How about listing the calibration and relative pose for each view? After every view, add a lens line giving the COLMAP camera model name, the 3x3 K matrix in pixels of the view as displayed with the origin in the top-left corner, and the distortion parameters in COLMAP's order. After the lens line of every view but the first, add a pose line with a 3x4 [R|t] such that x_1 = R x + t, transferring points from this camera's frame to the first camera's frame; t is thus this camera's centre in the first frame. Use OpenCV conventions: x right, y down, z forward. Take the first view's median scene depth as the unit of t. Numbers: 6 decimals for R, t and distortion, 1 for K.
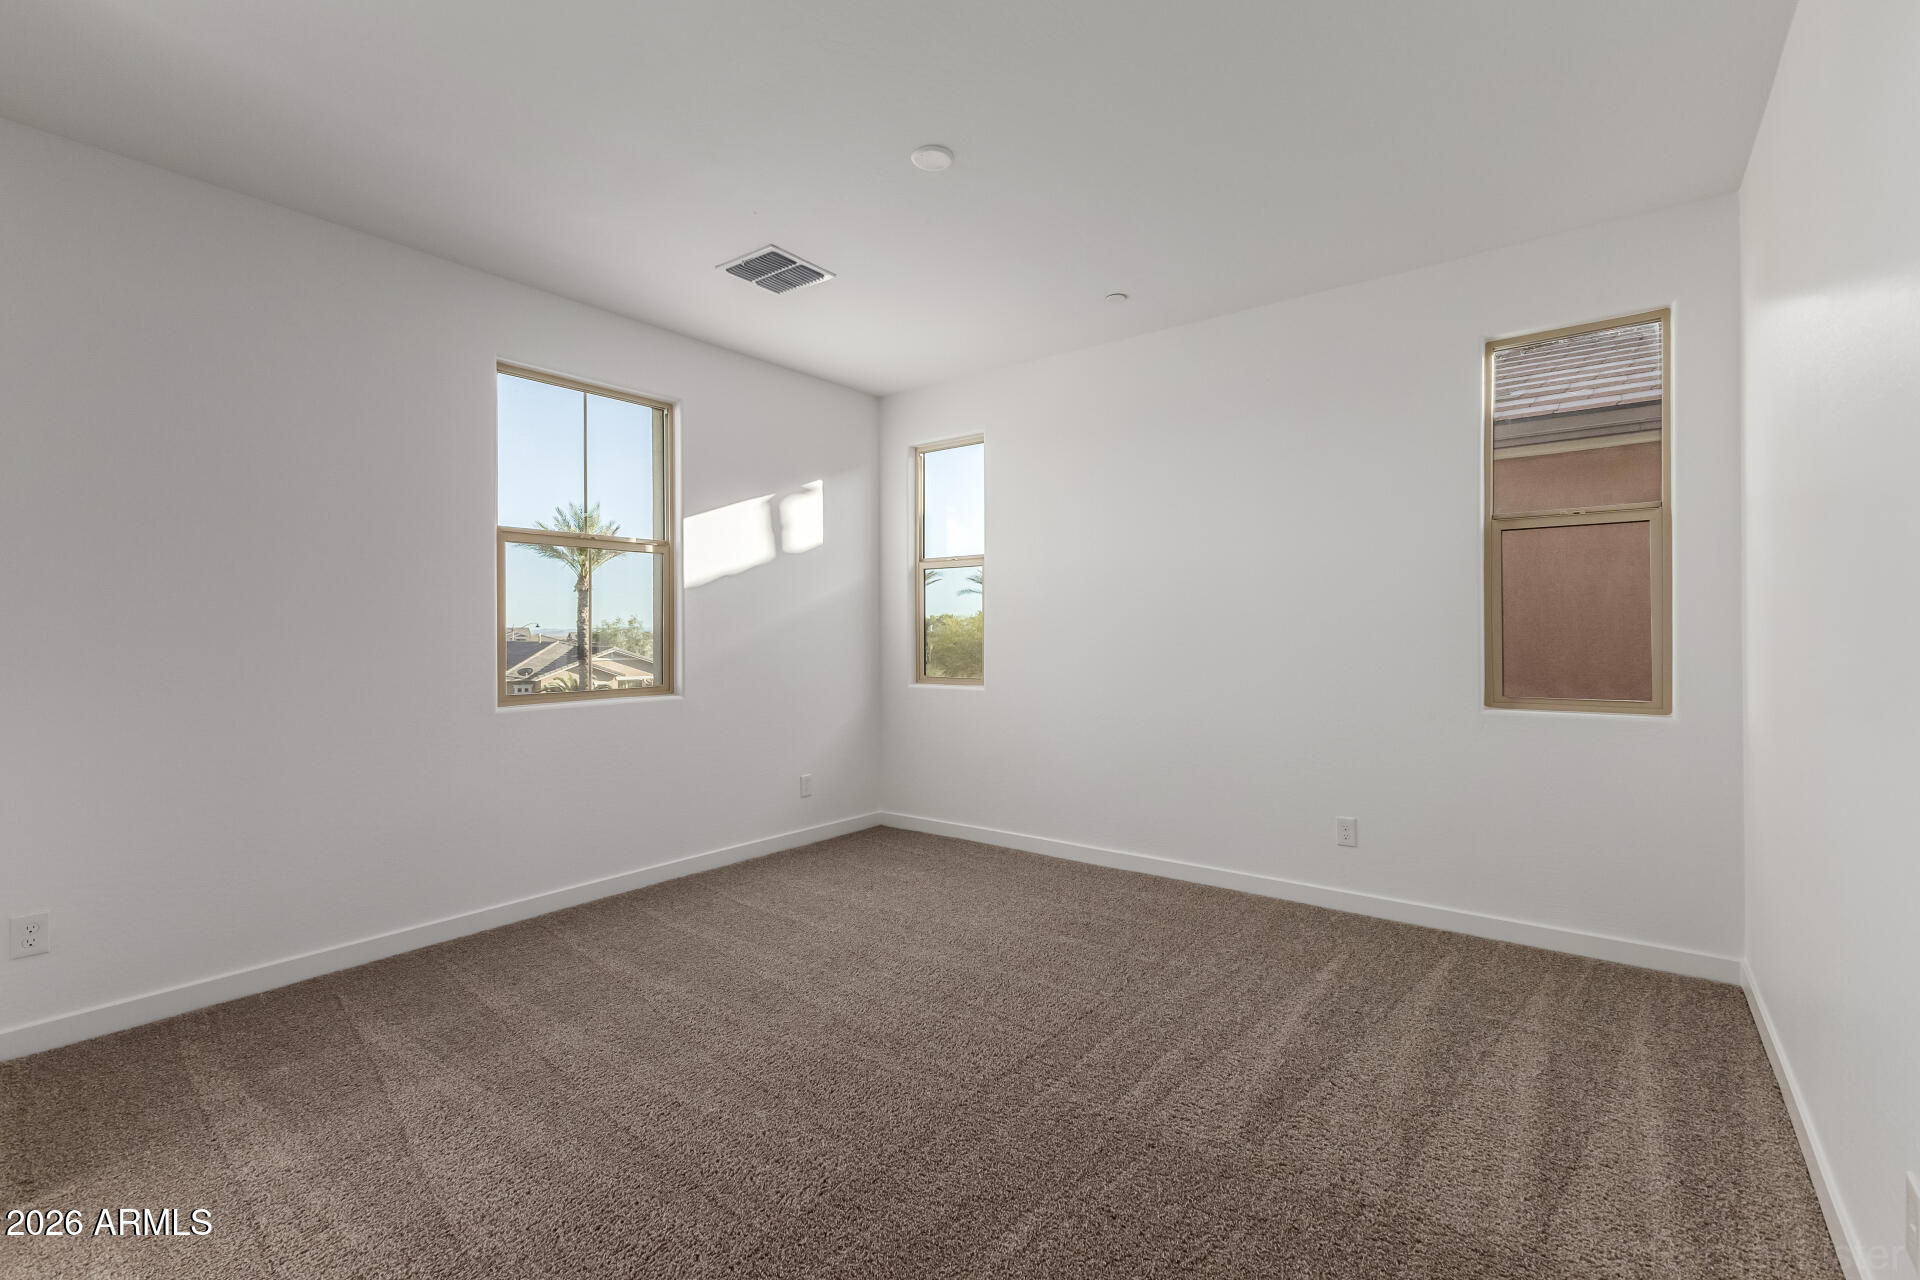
lens RADIAL K [[833.4, 0, 959.2], [0, 833.4, 636.4], [0, 0, 1]] dist [0.004938, -0.000750]
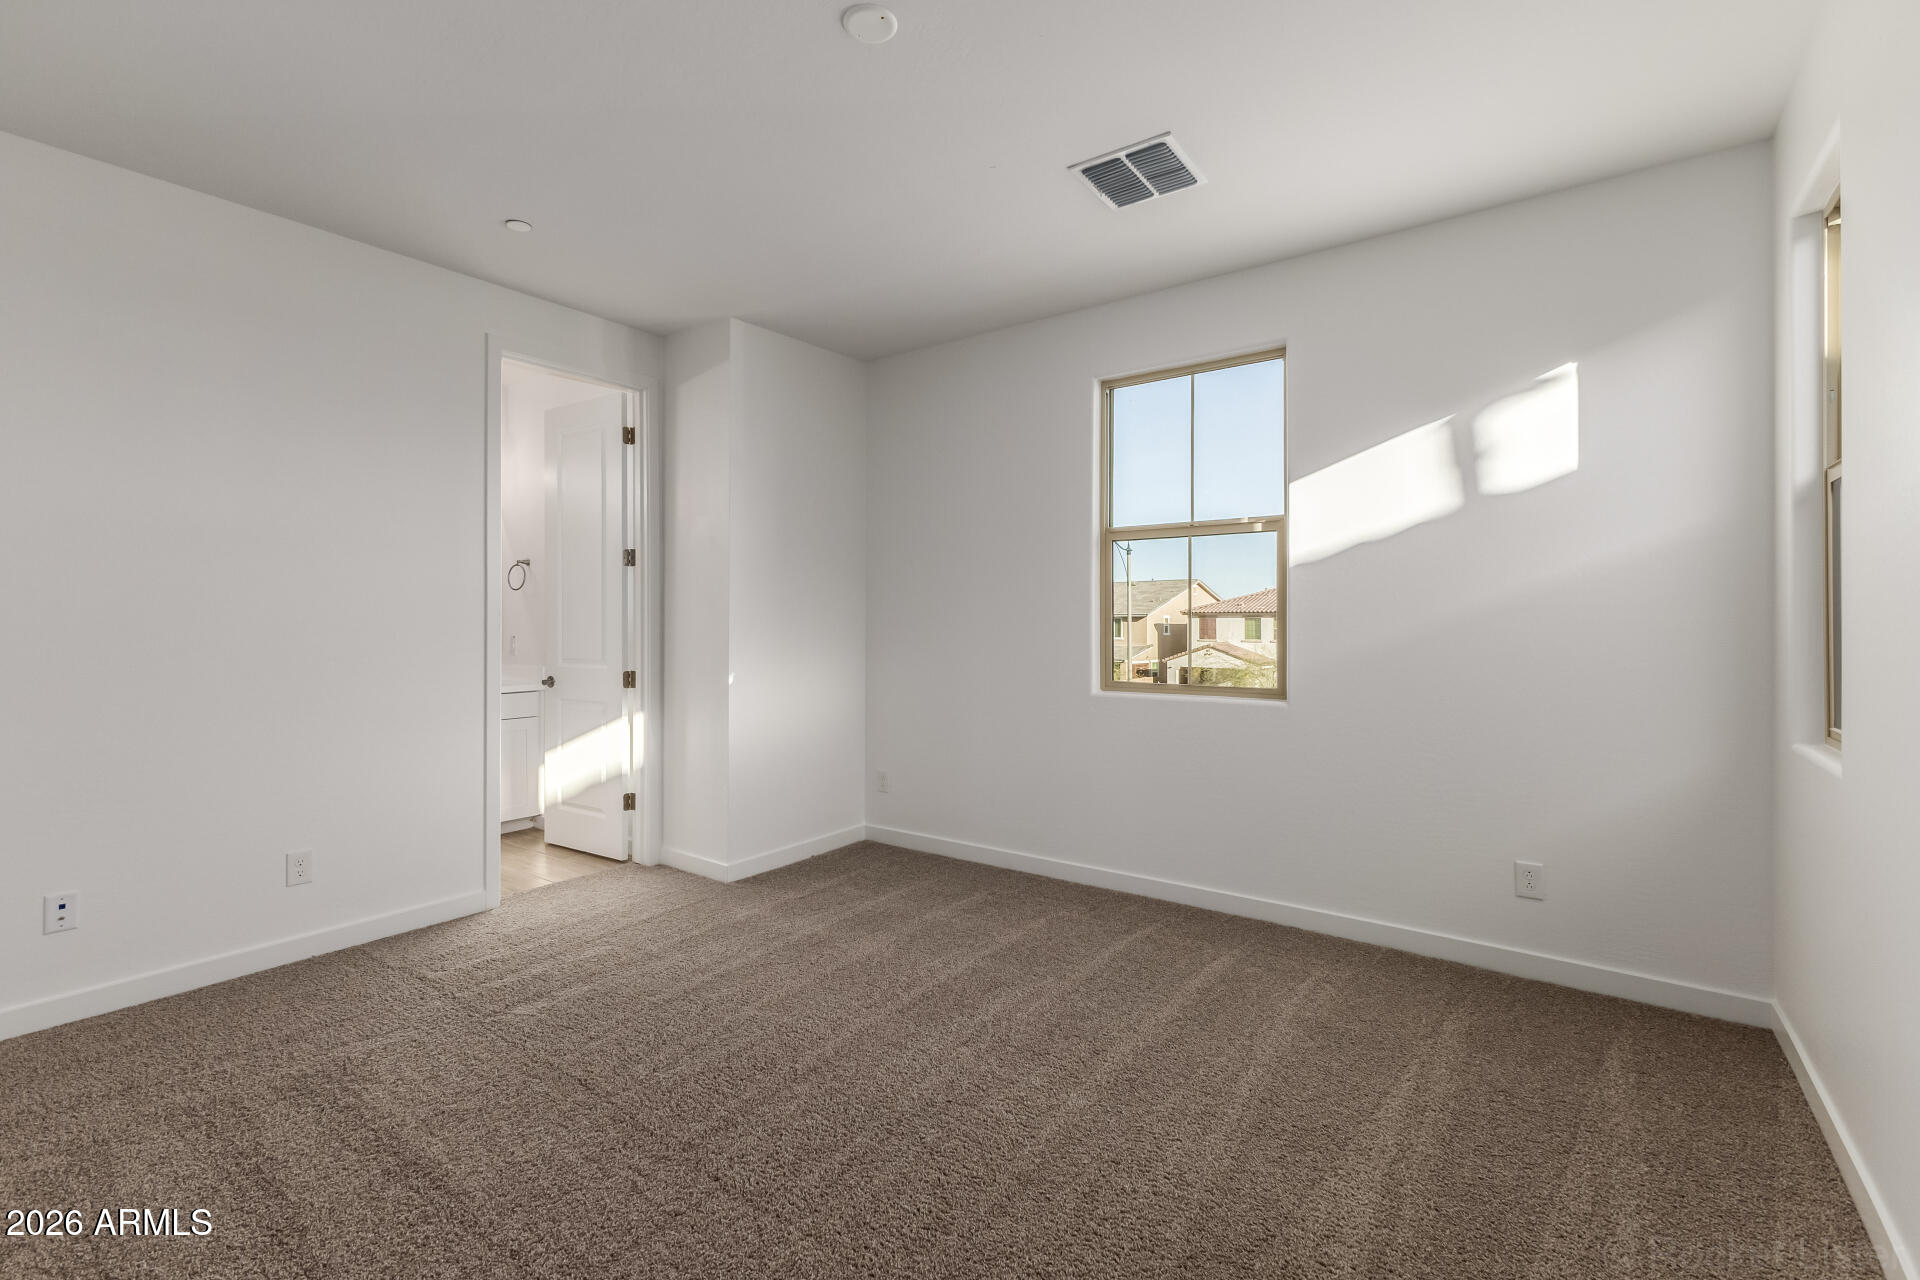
lens RADIAL K [[833.4, 0, 956.3], [0, 833.4, 627.1], [0, 0, 1]] dist [0.004938, -0.000750]
pose [[0.009331, 0.006152, -0.999938, 0.483816], [-0.000476, 0.999981, 0.006148, -0.007790], [0.999956, 0.000418, 0.009334, 0.684905]]
